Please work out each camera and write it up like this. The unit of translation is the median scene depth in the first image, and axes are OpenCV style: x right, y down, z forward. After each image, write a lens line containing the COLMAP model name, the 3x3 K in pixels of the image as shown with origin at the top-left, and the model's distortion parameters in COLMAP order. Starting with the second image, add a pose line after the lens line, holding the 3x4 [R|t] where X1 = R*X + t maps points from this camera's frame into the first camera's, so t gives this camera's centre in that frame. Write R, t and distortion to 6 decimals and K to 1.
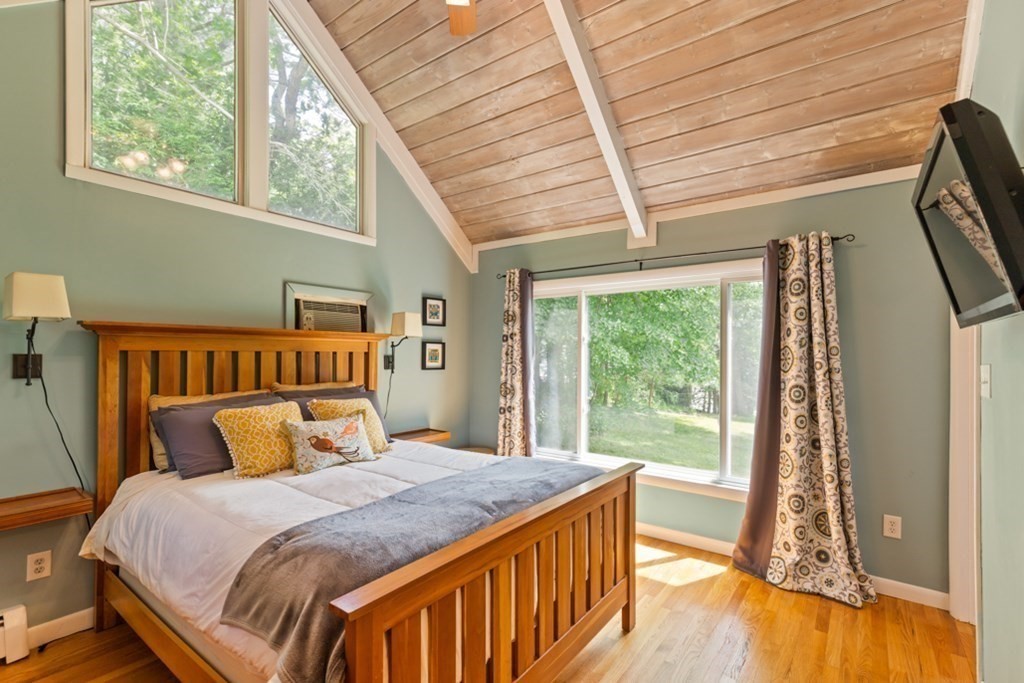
lens RADIAL K [[470.2, 0, 511.7], [0, 470.2, 345.3], [0, 0, 1]] dist [0.009756, -0.001232]
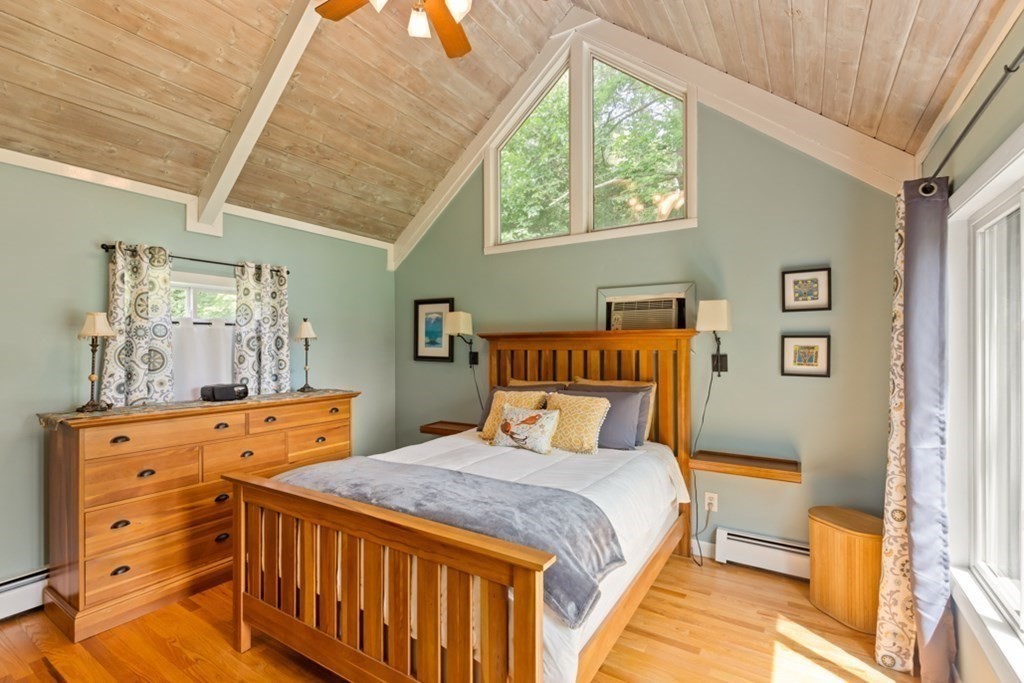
lens RADIAL K [[470.2, 0, 510.1], [0, 470.2, 350.1], [0, 0, 1]] dist [0.009756, -0.001232]
pose [[0.073212, -0.005632, -0.997301, 0.619556], [0.014309, 0.999887, -0.004596, 0.014820], [0.997214, -0.013934, 0.073284, 0.682298]]
